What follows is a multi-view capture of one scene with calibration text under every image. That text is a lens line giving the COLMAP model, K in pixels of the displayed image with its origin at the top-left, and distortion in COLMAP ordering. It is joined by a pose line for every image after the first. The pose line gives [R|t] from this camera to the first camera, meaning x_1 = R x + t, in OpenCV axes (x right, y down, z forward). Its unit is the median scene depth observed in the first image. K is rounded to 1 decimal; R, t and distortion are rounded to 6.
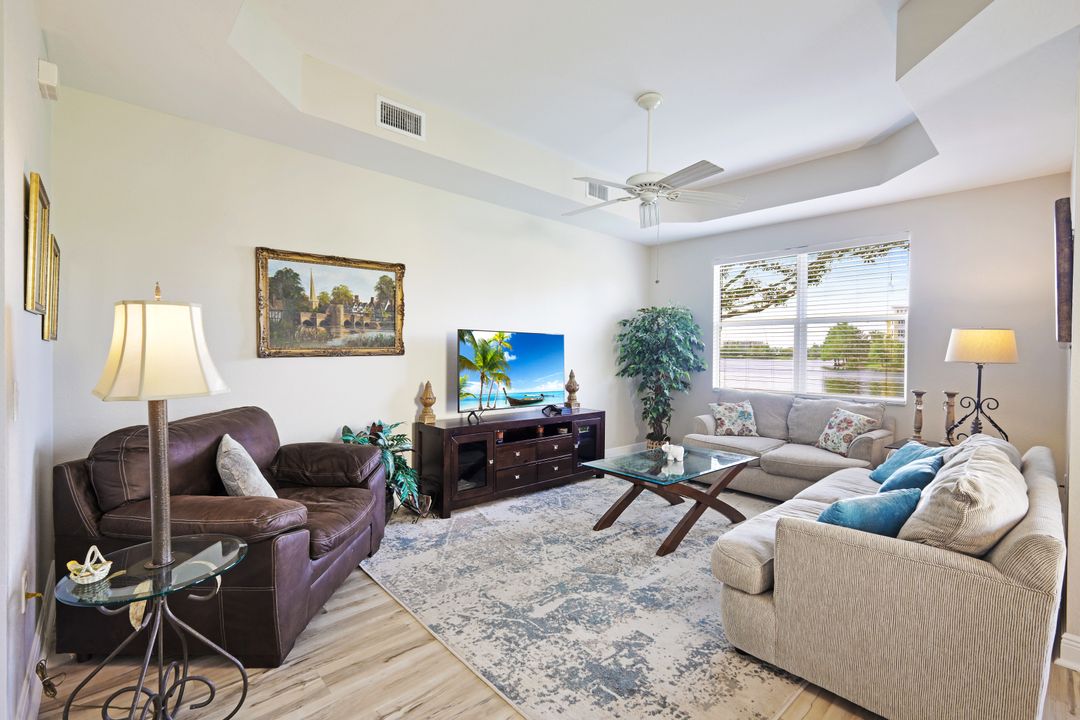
lens RADIAL K [[481.8, 0, 546.0], [0, 481.8, 357.8], [0, 0, 1]] dist [0.008299, -0.001452]
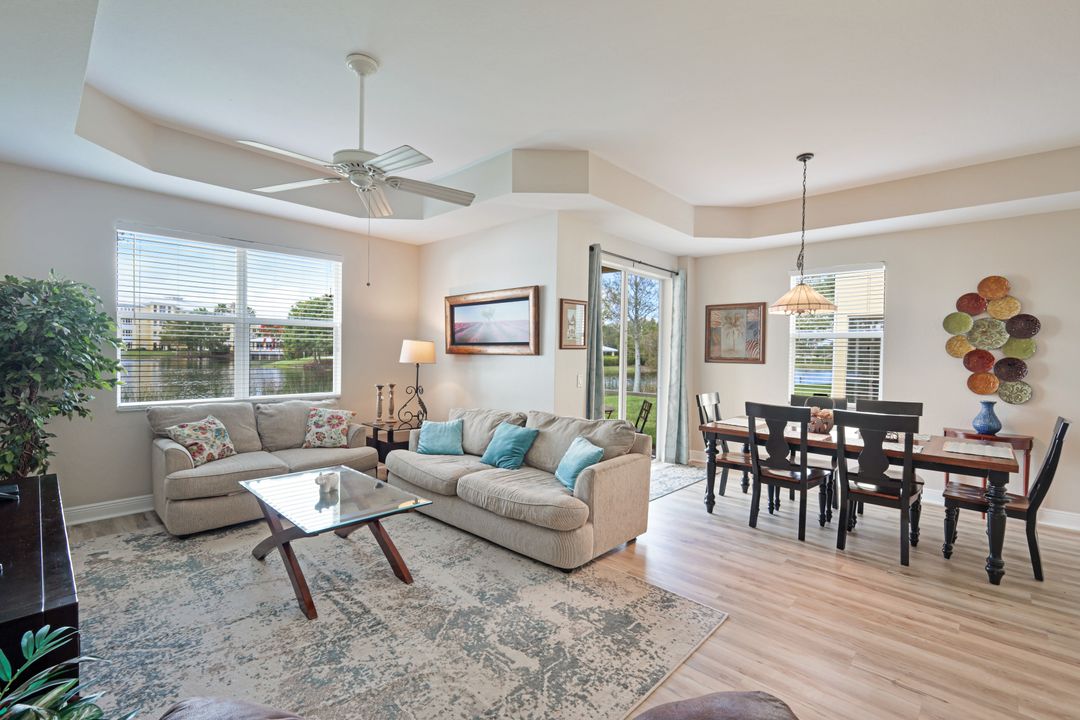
lens RADIAL K [[481.8, 0, 538.7], [0, 481.8, 360.9], [0, 0, 1]] dist [0.008299, -0.001452]
pose [[-0.062451, -0.036139, 0.997394, -0.602931], [-0.006343, 0.999338, 0.035812, -0.050124], [-0.998028, -0.004090, -0.062639, 0.693500]]
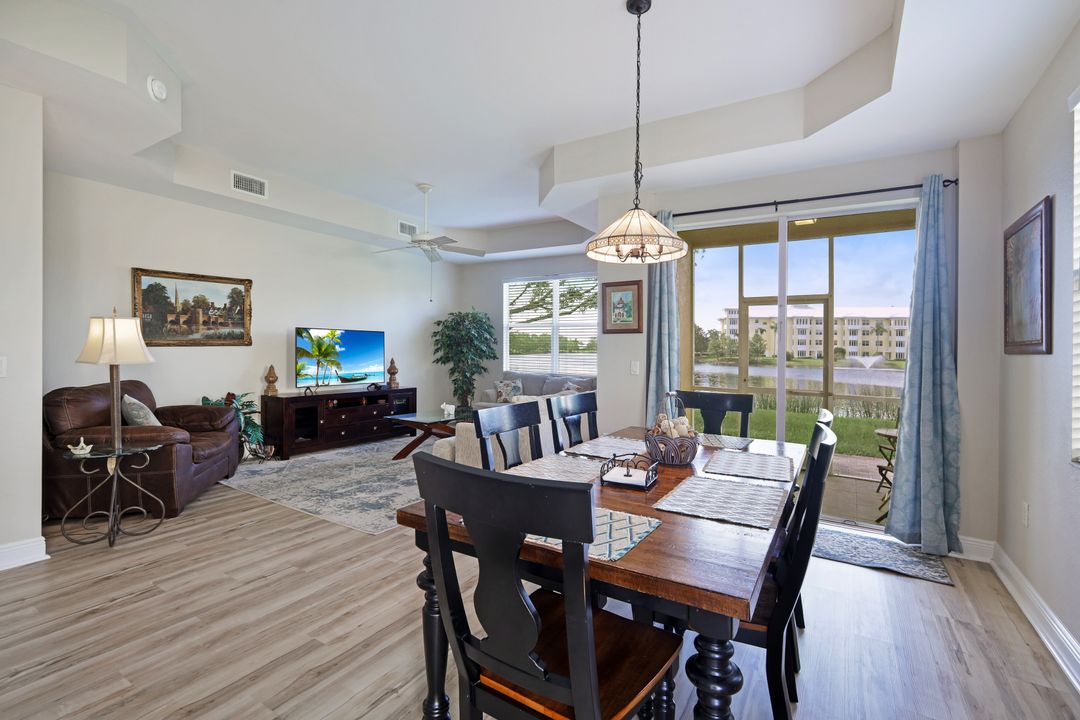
lens RADIAL K [[481.8, 0, 552.8], [0, 481.8, 358.6], [0, 0, 1]] dist [0.008299, -0.001452]
pose [[0.962165, -0.001388, 0.272464, 0.168081], [-0.001852, 0.999931, 0.011635, 0.014082], [-0.272462, -0.011699, 0.962096, -0.604725]]
